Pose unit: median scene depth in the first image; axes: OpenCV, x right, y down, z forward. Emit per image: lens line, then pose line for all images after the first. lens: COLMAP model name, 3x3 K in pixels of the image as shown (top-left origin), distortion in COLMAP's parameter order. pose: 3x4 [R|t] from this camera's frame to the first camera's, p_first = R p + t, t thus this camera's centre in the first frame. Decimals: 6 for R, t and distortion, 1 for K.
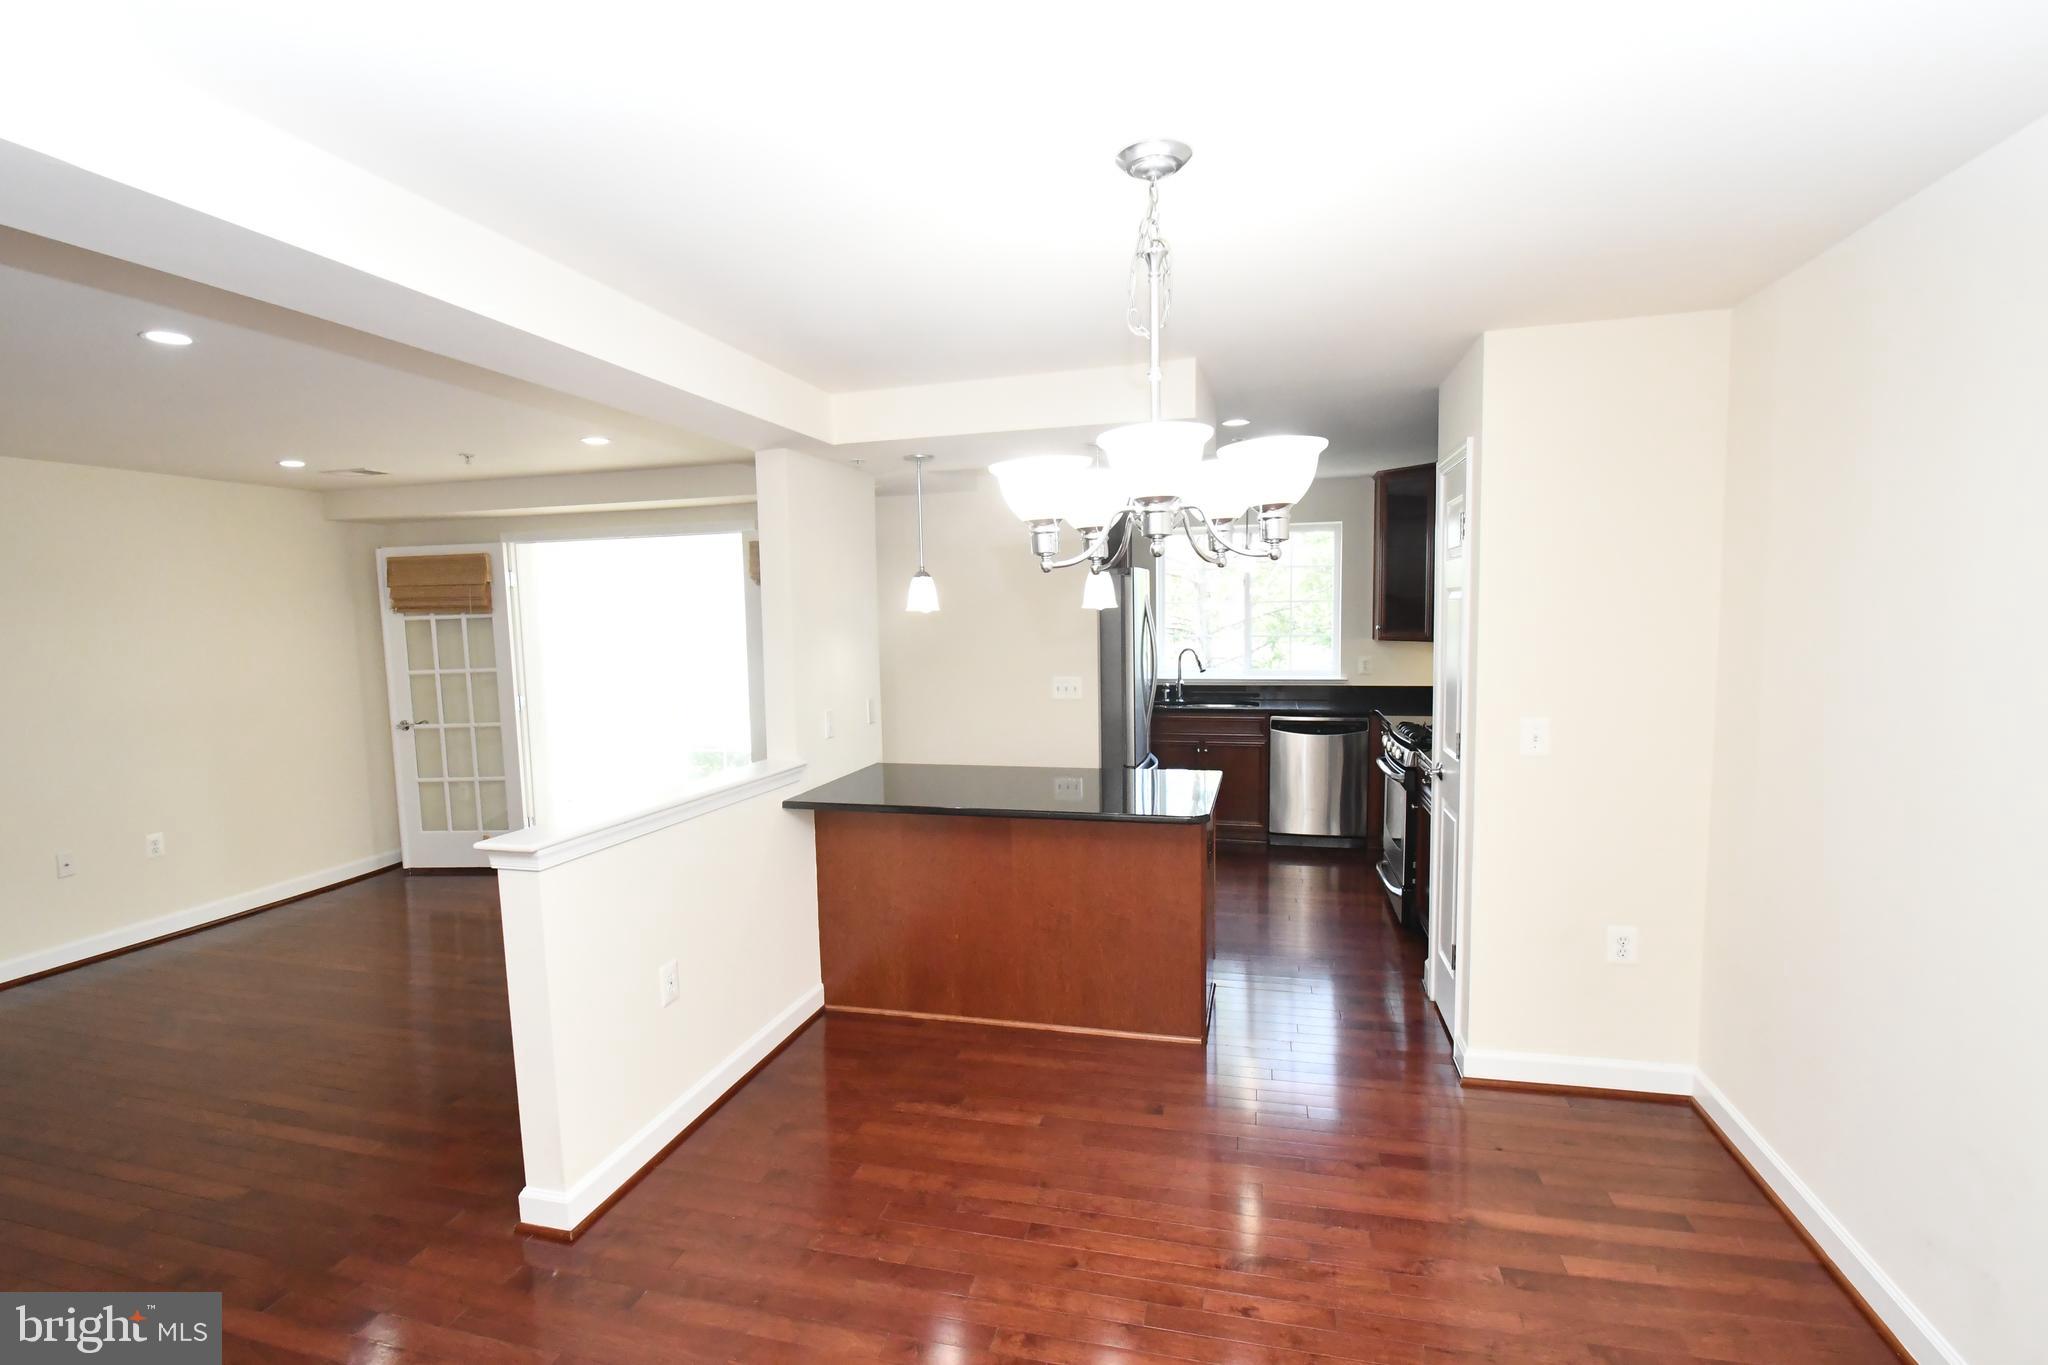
lens RADIAL K [[953.0, 0, 1024.0], [0, 953.0, 682.5], [0, 0, 1]] dist [-0.000455, 0.000046]
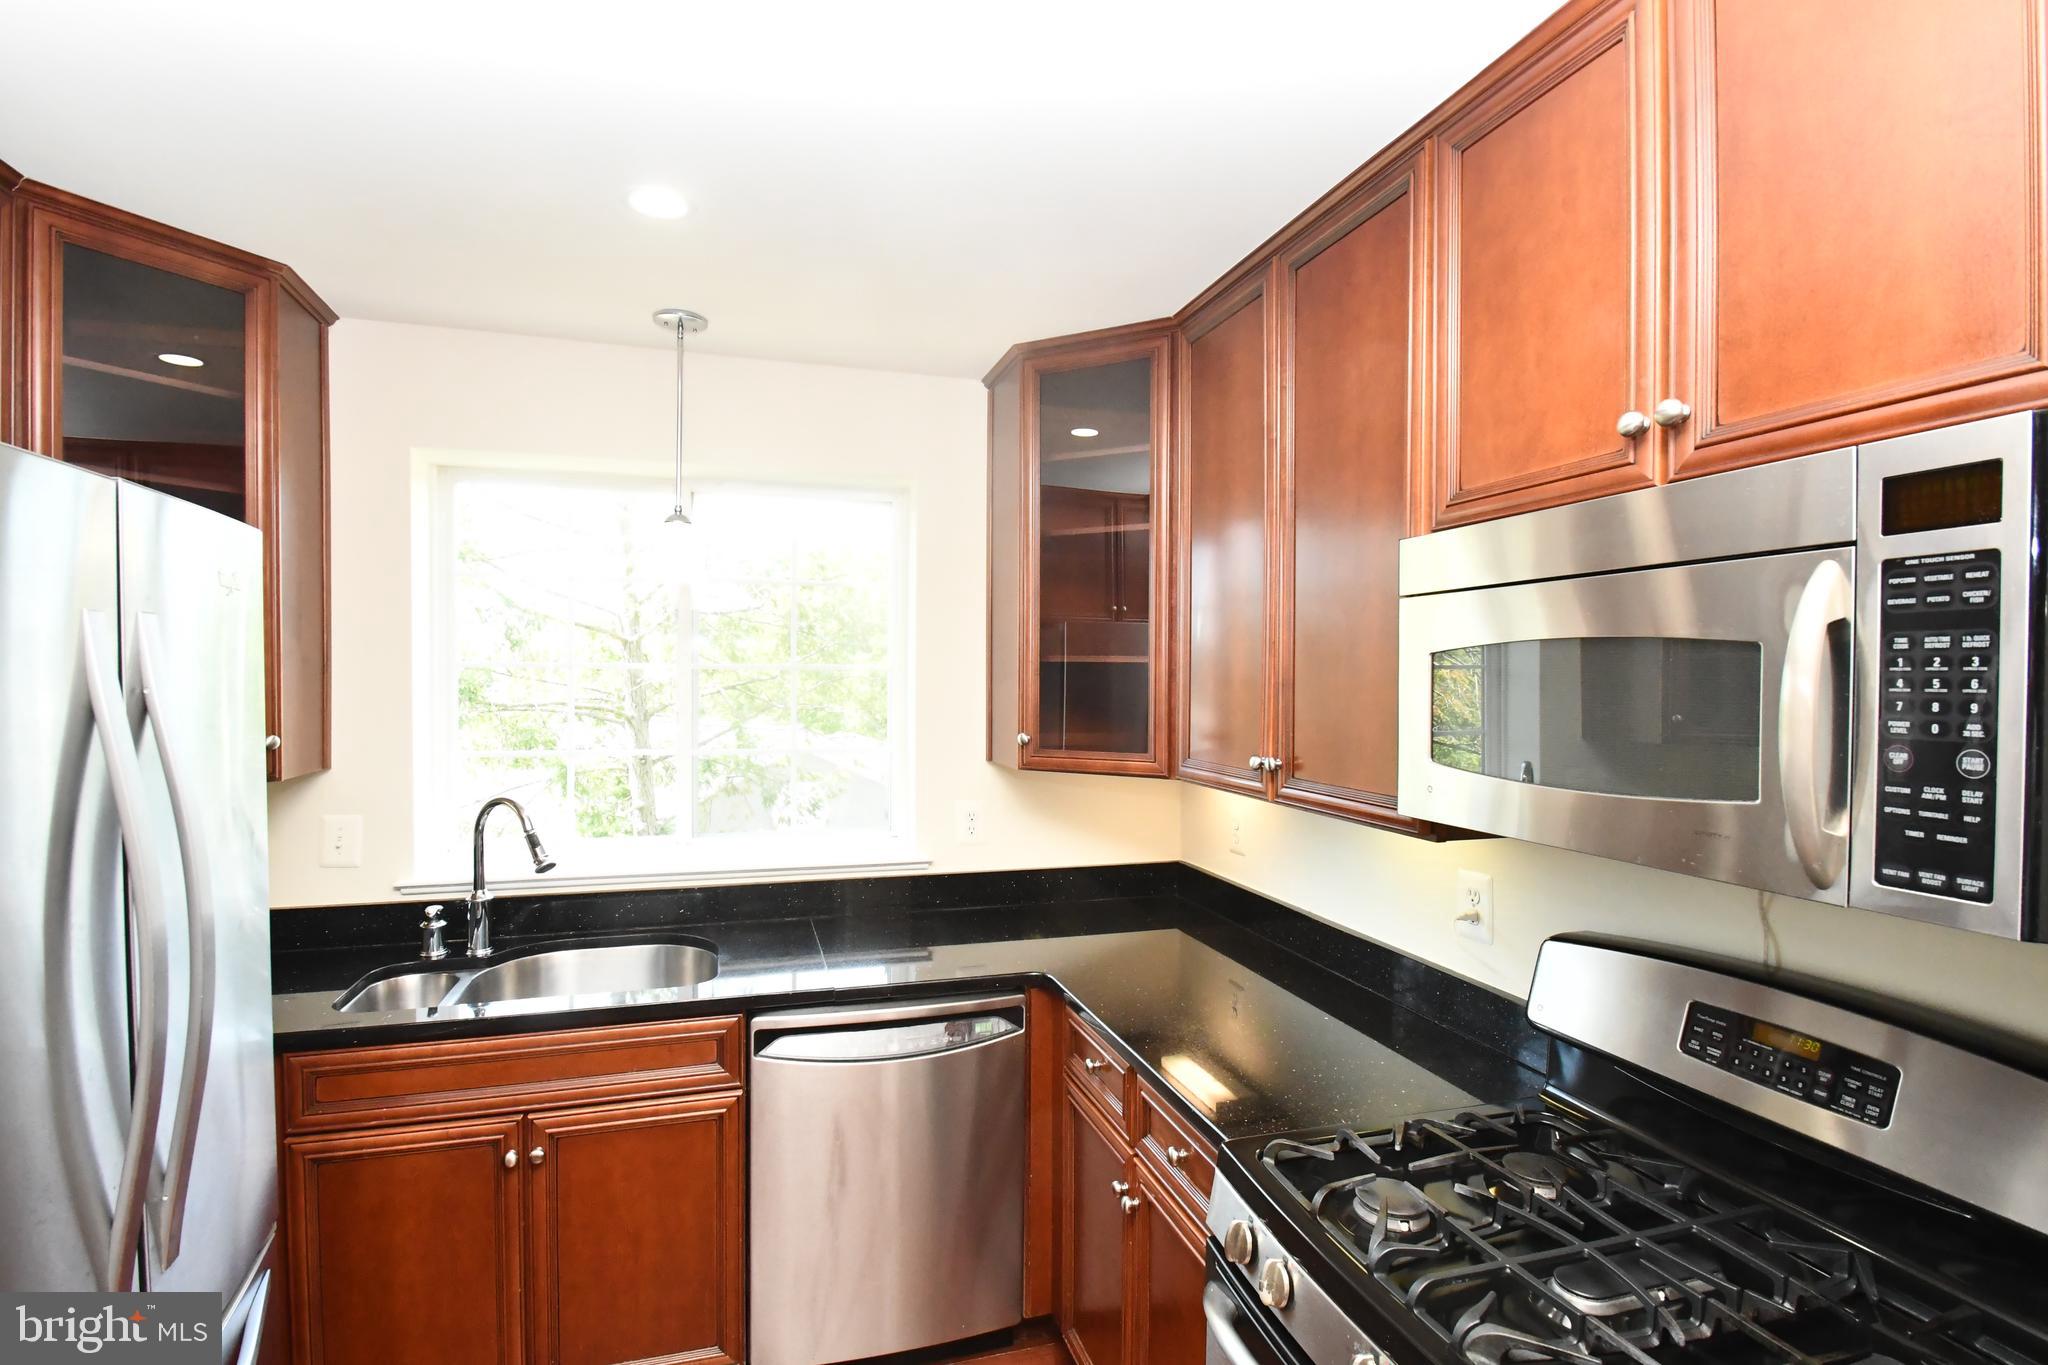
lens RADIAL K [[953.0, 0, 1024.0], [0, 953.0, 682.5], [0, 0, 1]] dist [-0.000455, 0.000046]
pose [[0.845179, -0.001618, 0.534481, 0.150047], [0.036889, 0.997787, -0.055313, -0.052677], [-0.533209, 0.066466, 0.843368, 0.613198]]
